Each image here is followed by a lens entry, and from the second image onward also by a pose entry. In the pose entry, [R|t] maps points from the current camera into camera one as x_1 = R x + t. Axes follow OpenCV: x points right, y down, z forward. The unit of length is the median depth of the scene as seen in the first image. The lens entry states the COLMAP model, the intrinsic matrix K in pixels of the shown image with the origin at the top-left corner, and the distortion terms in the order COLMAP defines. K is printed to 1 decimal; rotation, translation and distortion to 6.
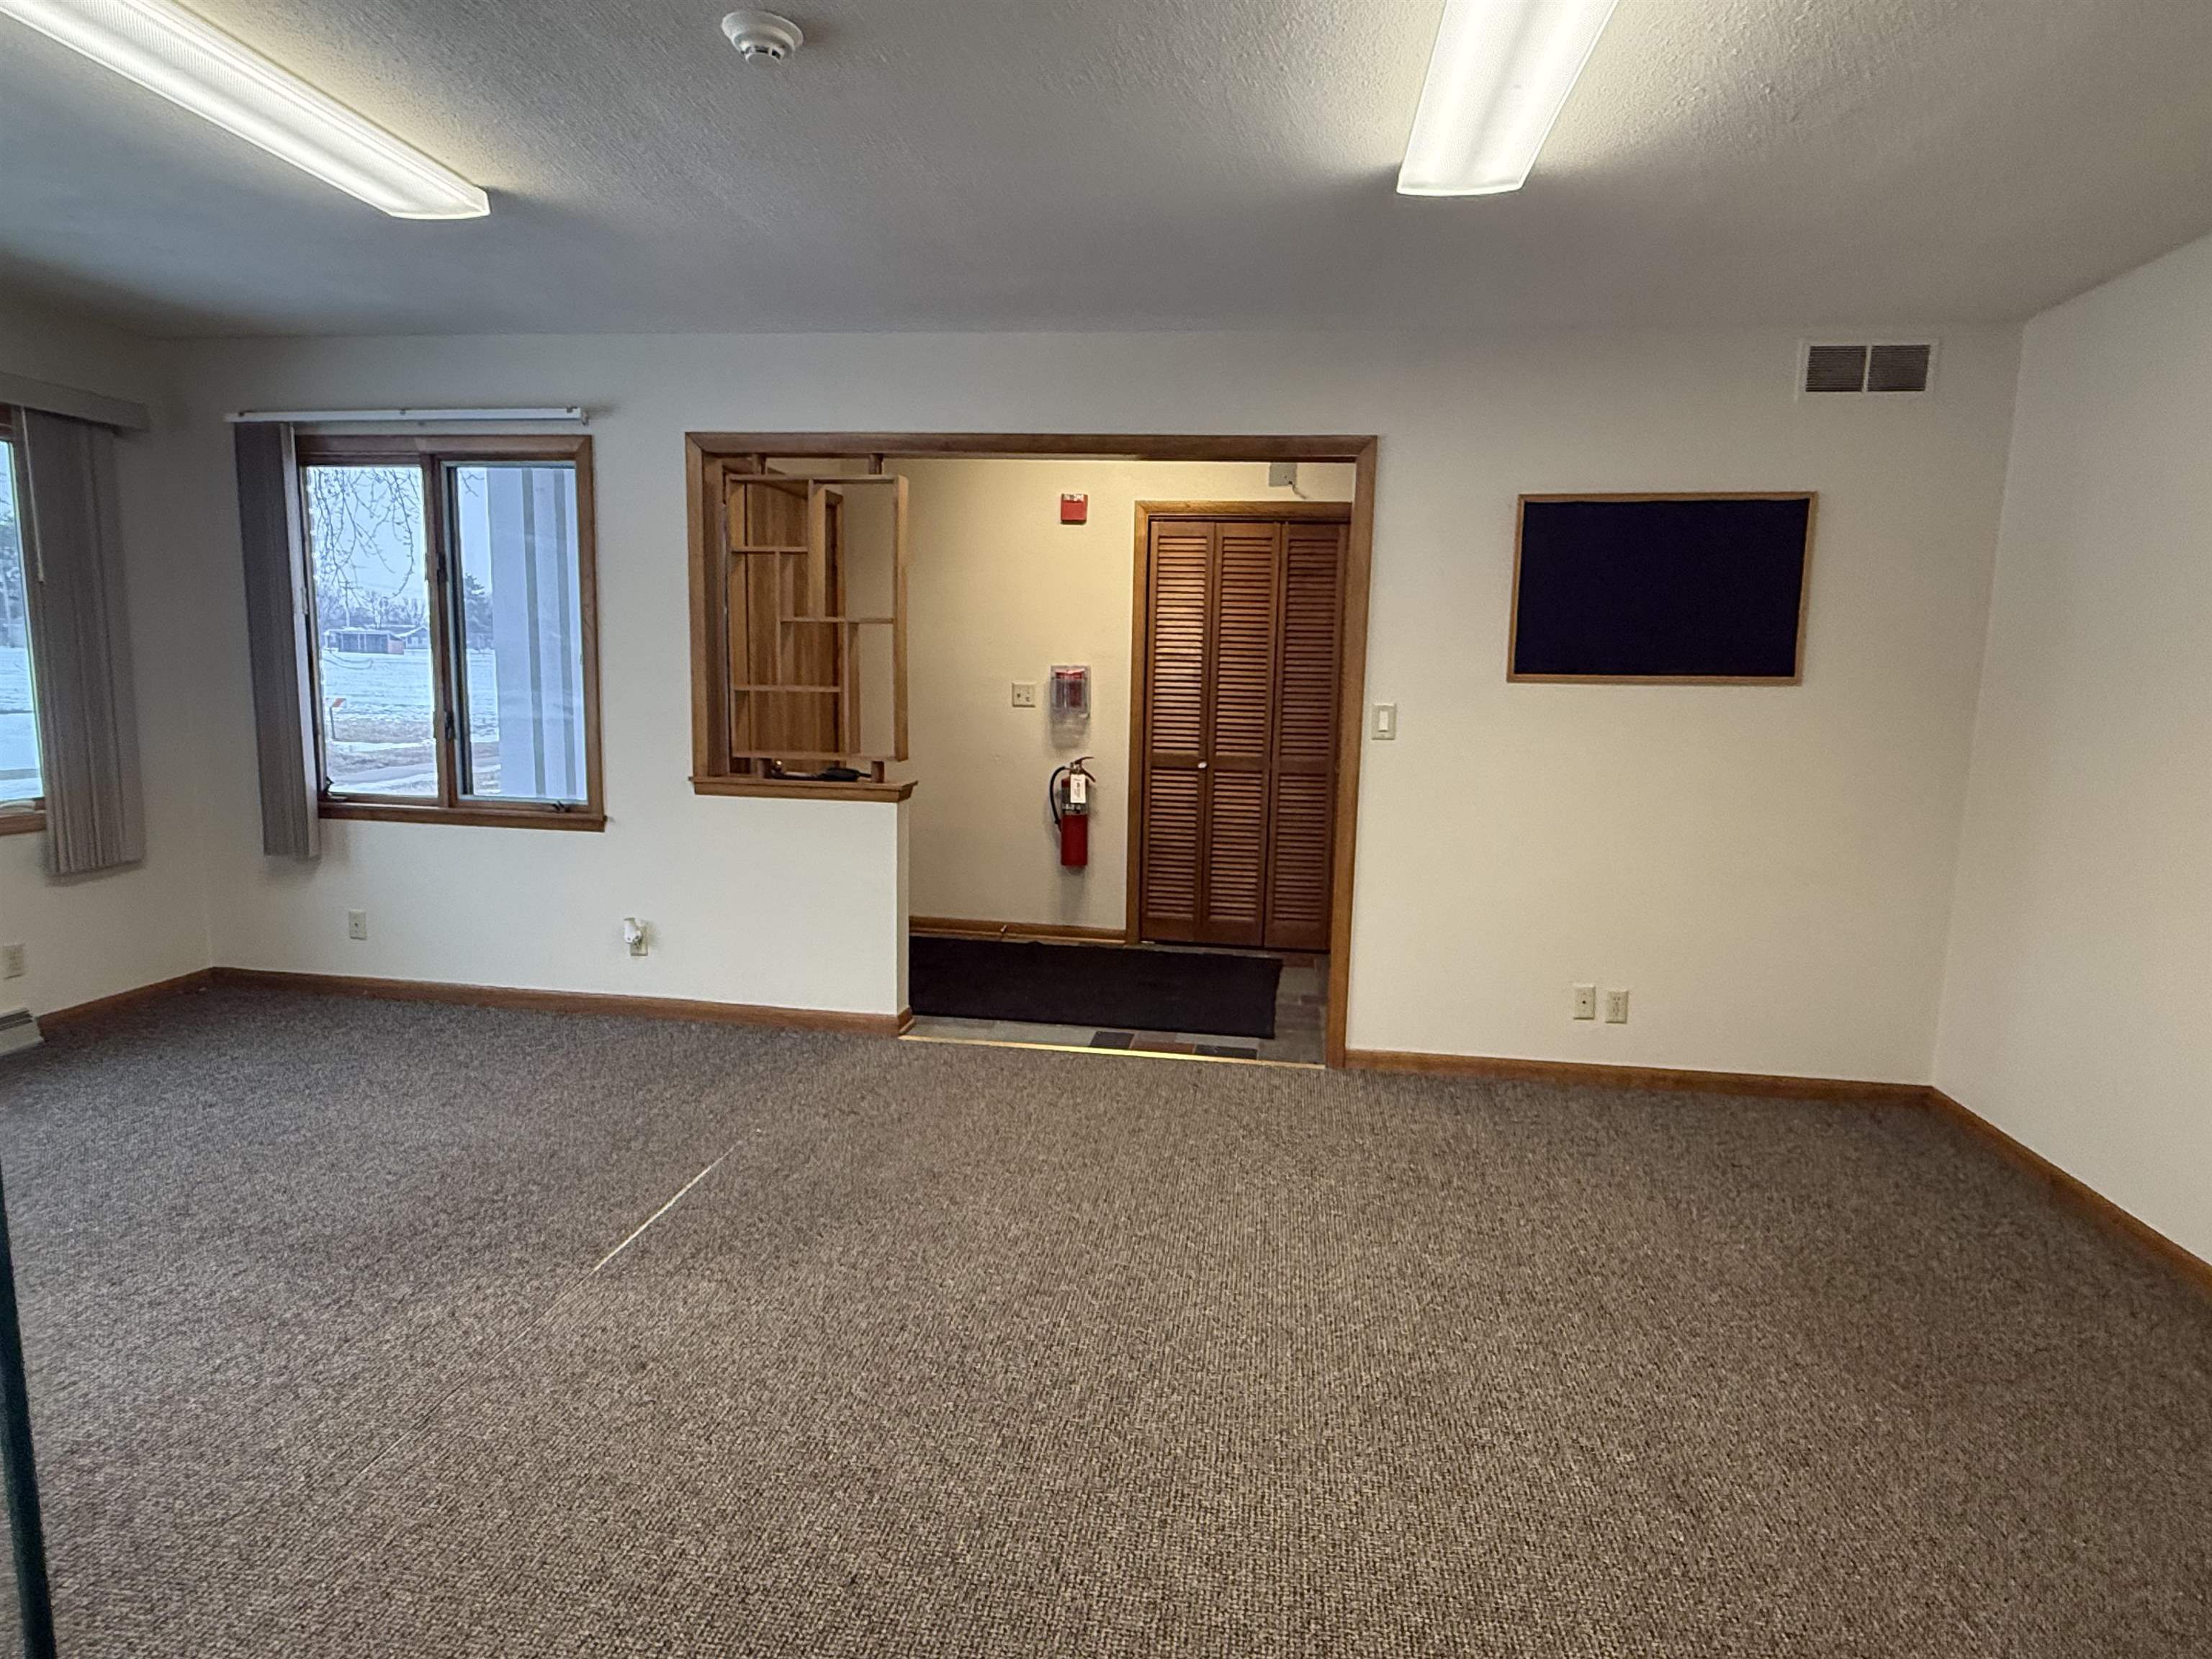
lens RADIAL K [[1228.6, 0, 1119.9], [0, 1228.6, 828.1], [0, 0, 1]] dist [0.009899, -0.000752]
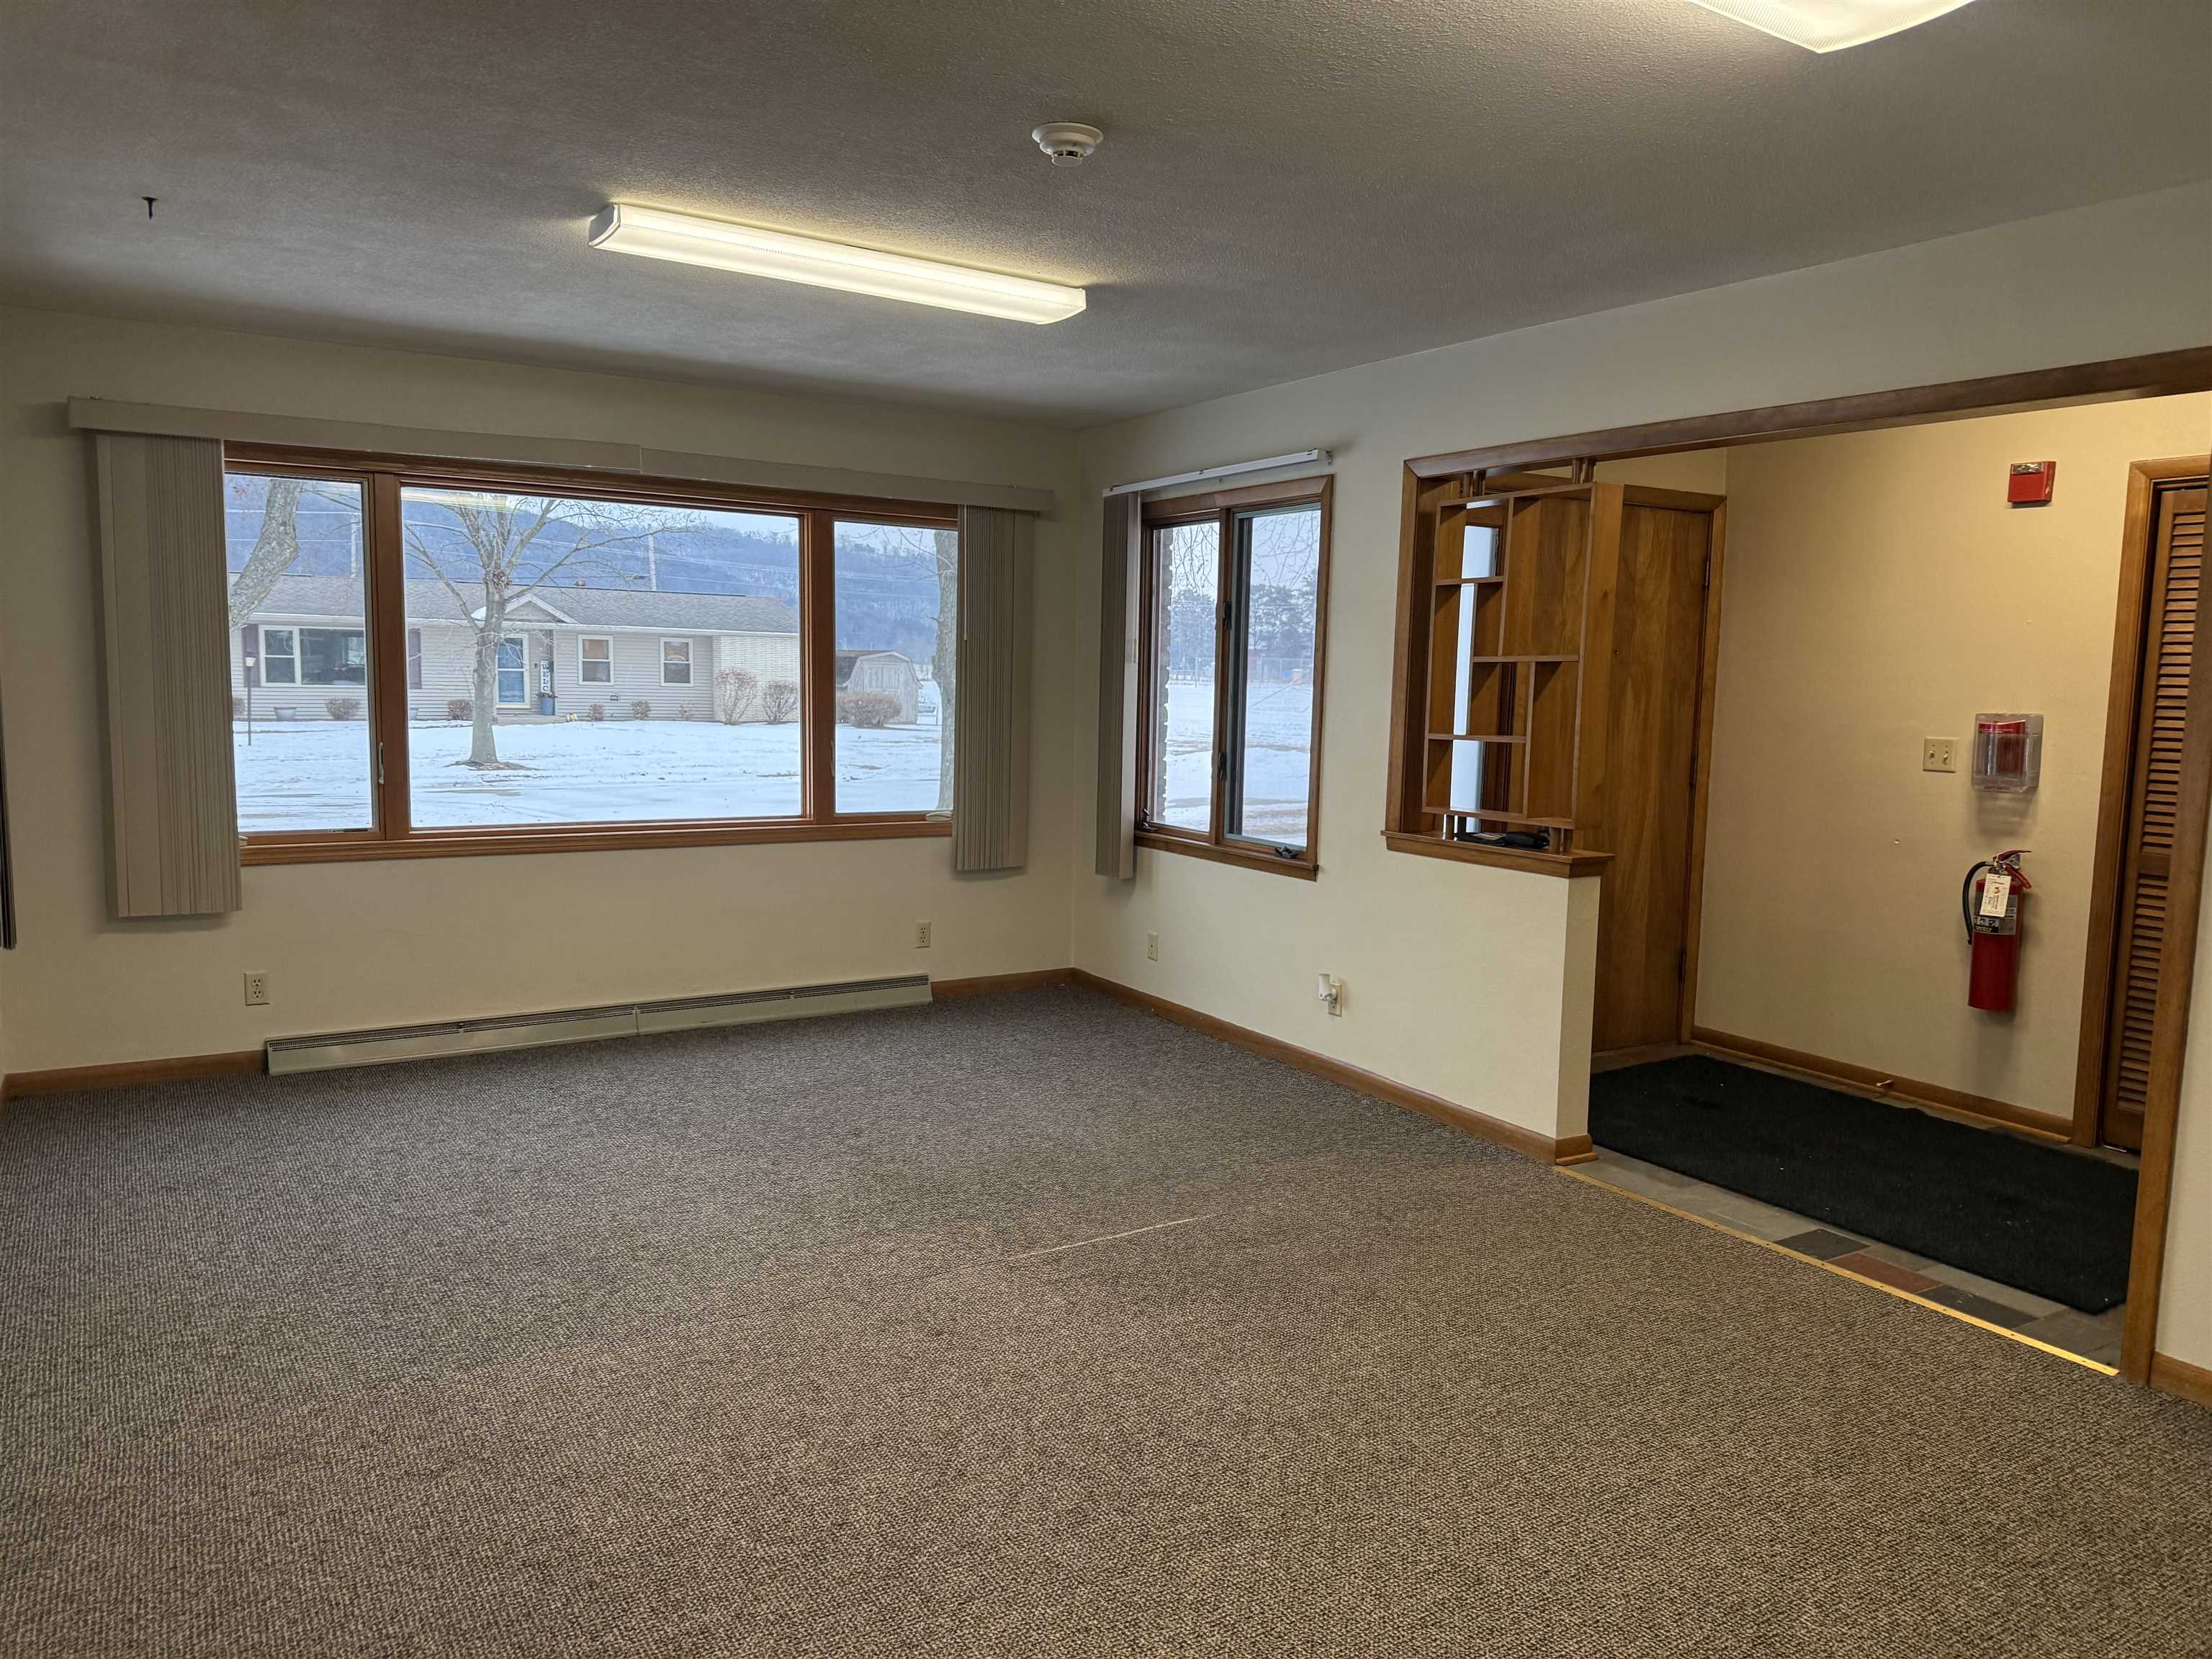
lens RADIAL K [[1550.1, 0, 1094.9], [0, 1550.1, 836.4], [0, 0, 1]] dist [0.071530, -0.087011]
pose [[0.637897, 0.072611, -0.766691, 0.399721], [-0.109008, 0.994035, 0.003446, -0.017086], [0.762368, 0.081377, 0.642007, 0.085271]]
